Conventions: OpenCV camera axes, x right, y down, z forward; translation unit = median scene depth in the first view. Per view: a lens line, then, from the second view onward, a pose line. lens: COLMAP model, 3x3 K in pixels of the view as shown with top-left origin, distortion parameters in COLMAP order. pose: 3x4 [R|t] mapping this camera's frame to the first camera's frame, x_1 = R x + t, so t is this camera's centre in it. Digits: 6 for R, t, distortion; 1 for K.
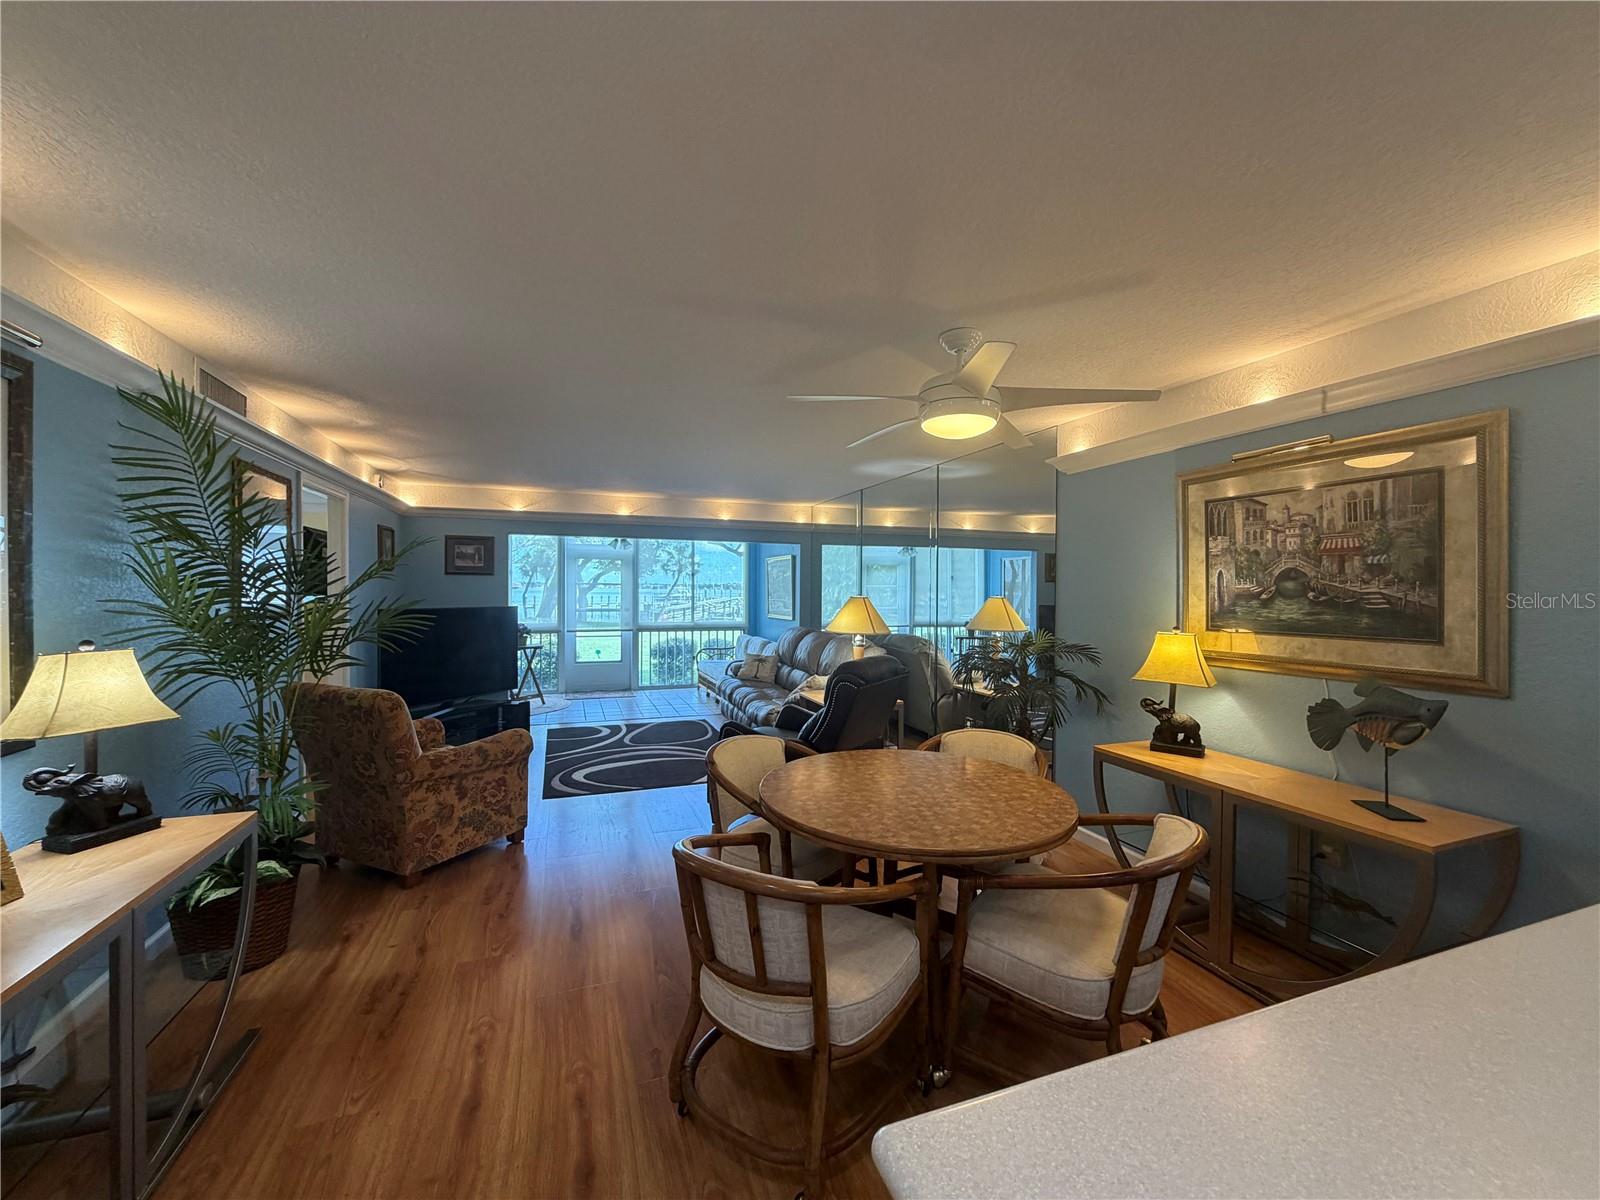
lens RADIAL K [[636.3, 0, 794.4], [0, 636.3, 599.1], [0, 0, 1]] dist [0.002243, -0.000588]
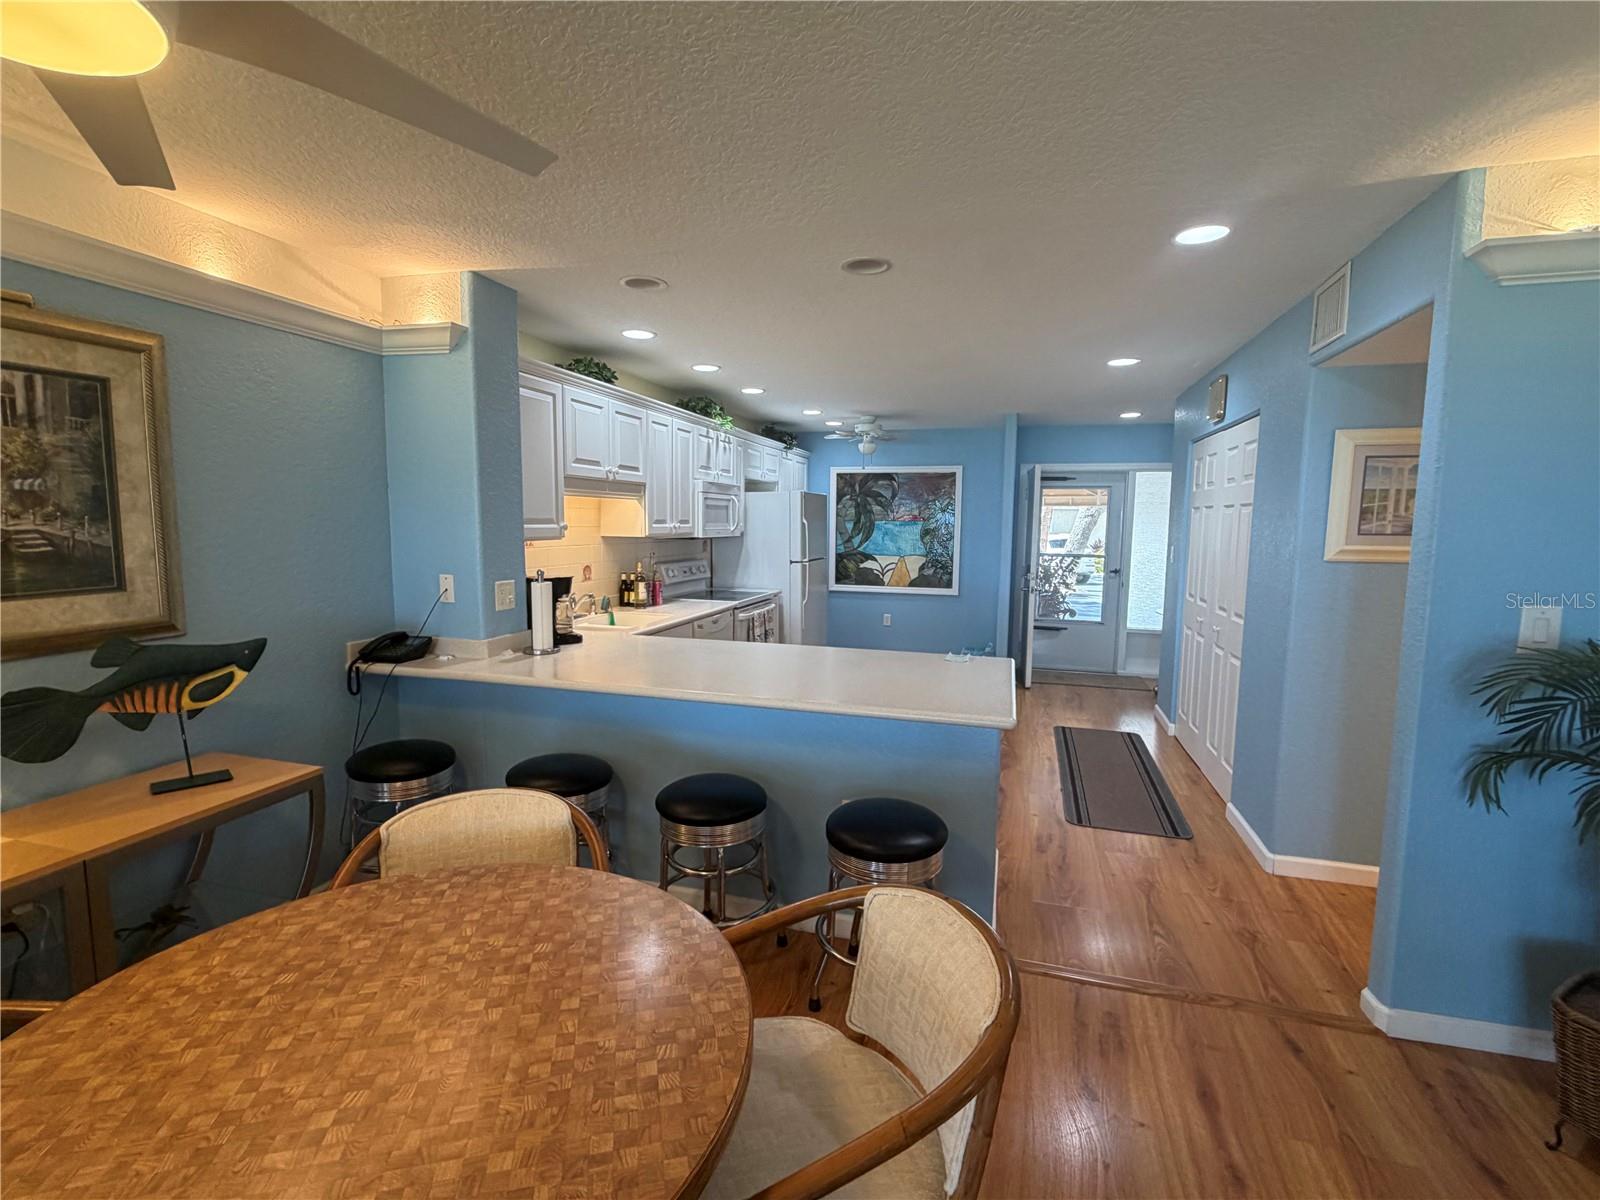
lens RADIAL K [[733.1, 0, 796.0], [0, 733.1, 599.6], [0, 0, 1]] dist [0.003155, -0.001045]
pose [[-0.801801, -0.081838, 0.591961, -0.230203], [-0.008559, 0.992050, 0.125557, -0.036736], [-0.597530, 0.095605, -0.796127, 0.948455]]
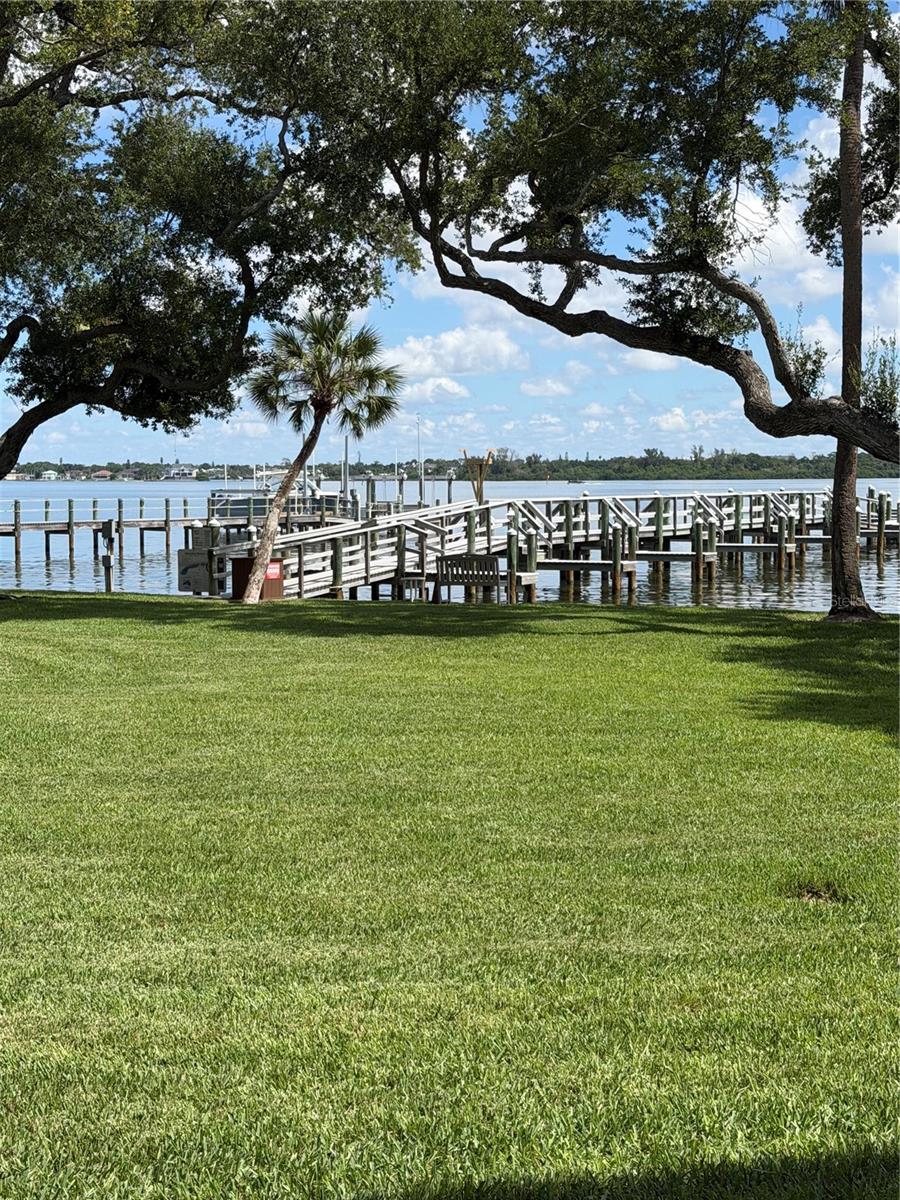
lens RADIAL K [[1830.6, 0, 440.8], [0, 1830.6, 606.0], [0, 0, 1]] dist [0.115980, 0.000000]
pose [[0.996178, -0.006674, -0.087090, -1.014518], [0.011419, 0.998470, 0.054105, 0.007060], [0.086595, -0.054892, 0.994730, 3.615214]]
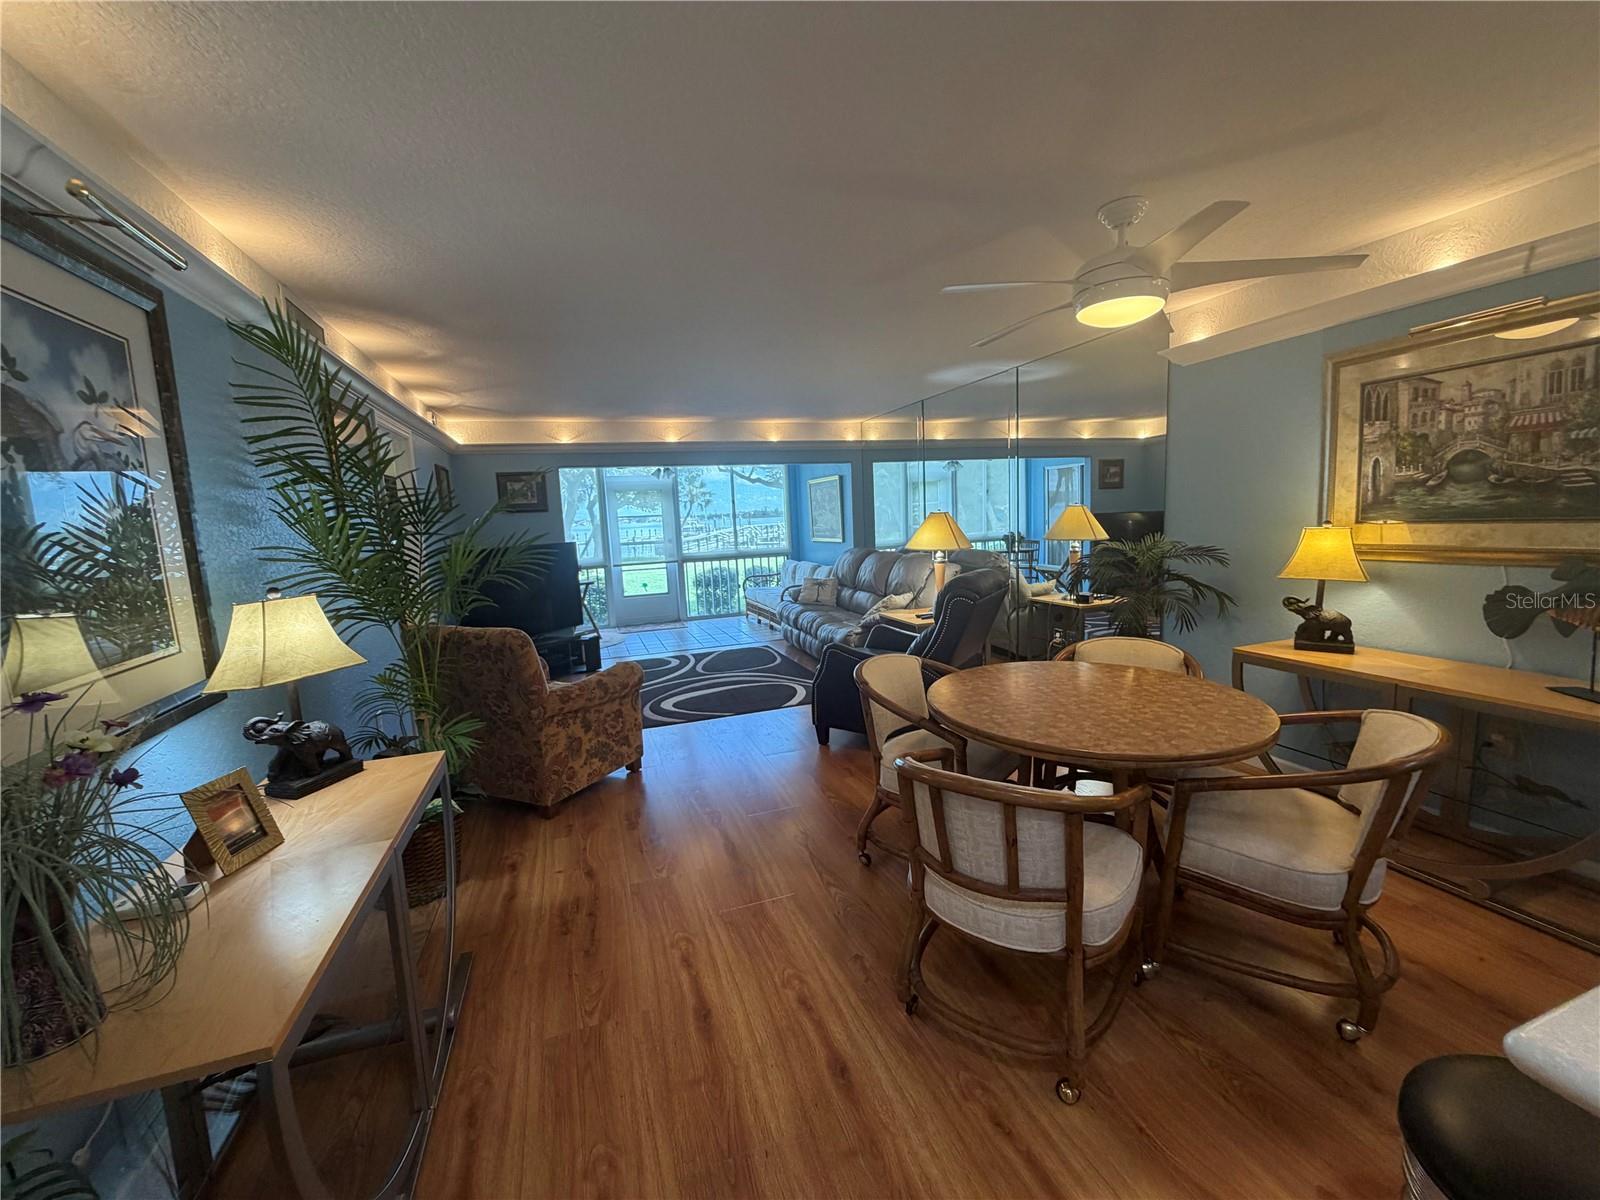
lens RADIAL K [[636.3, 0, 794.8], [0, 636.3, 599.0], [0, 0, 1]] dist [0.002243, -0.000588]
pose [[0.998554, -0.051174, -0.016449, -0.190307], [0.052733, 0.991941, 0.115207, 0.007674], [0.010421, -0.115908, 0.993205, 0.029593]]
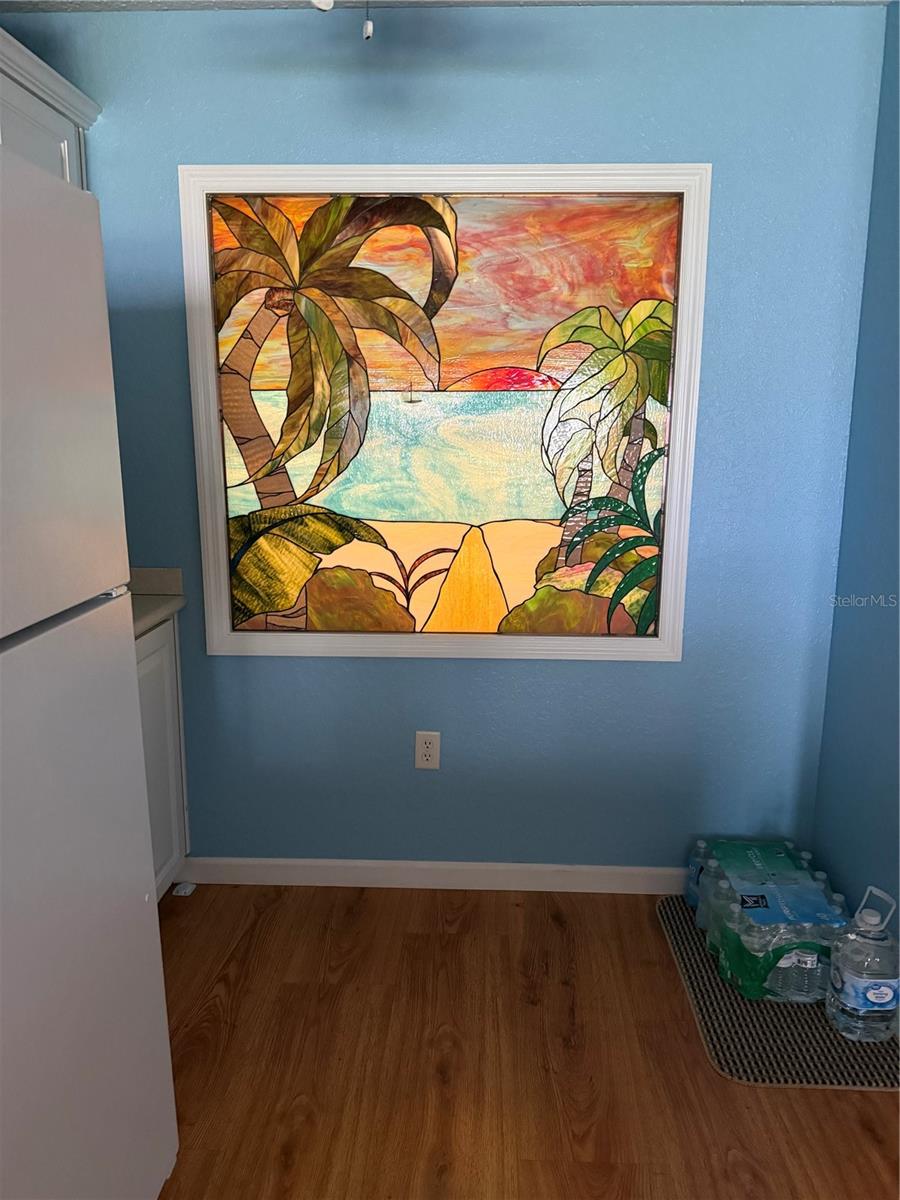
lens RADIAL K [[839.3, 0, 455.1], [0, 839.3, 598.2], [0, 0, 1]] dist [0.081878, -0.102291]
pose [[-0.926953, -0.088764, 0.364526, 0.779572], [-0.005560, 0.974752, 0.223220, 0.025079], [-0.375136, 0.204887, -0.904043, -0.674737]]
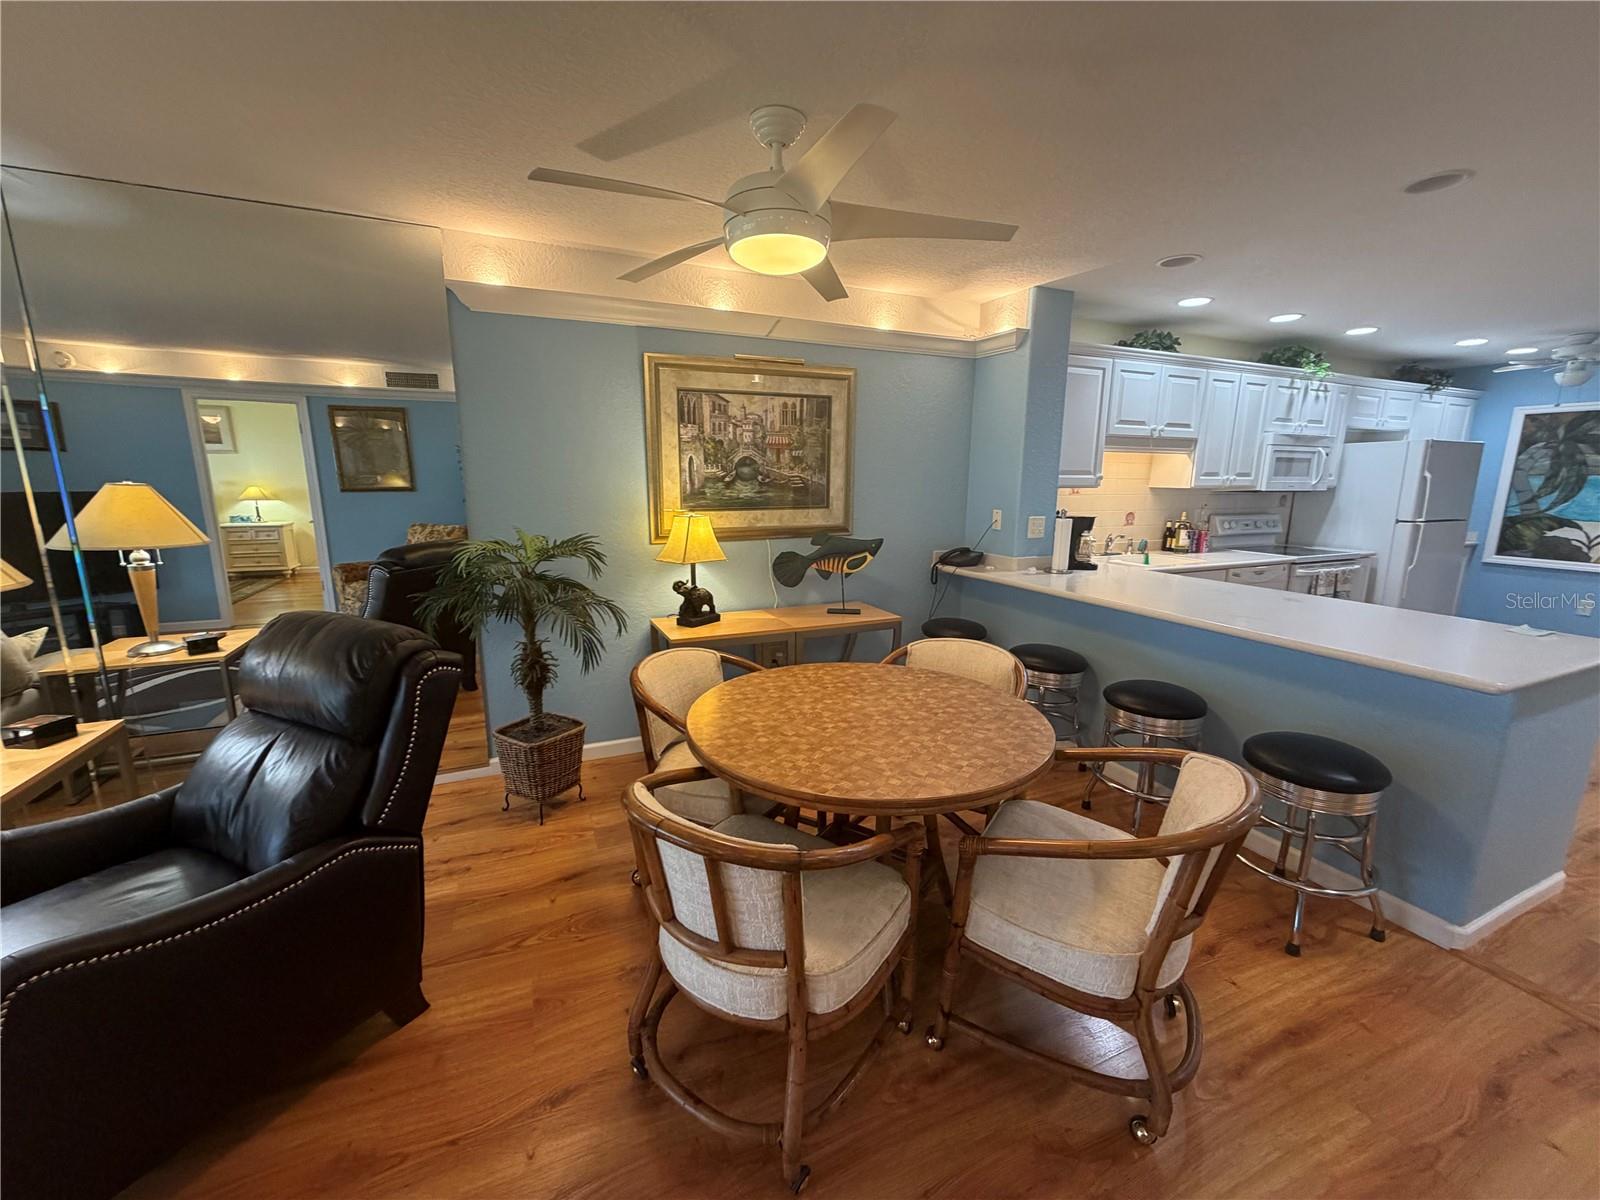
lens RADIAL K [[636.3, 0, 795.8], [0, 636.3, 599.1], [0, 0, 1]] dist [0.002243, -0.000588]
pose [[-0.068246, -0.198318, 0.977759, -0.490879], [0.007692, 0.979910, 0.199292, -0.020332], [-0.997639, 0.021122, -0.065349, 0.910150]]
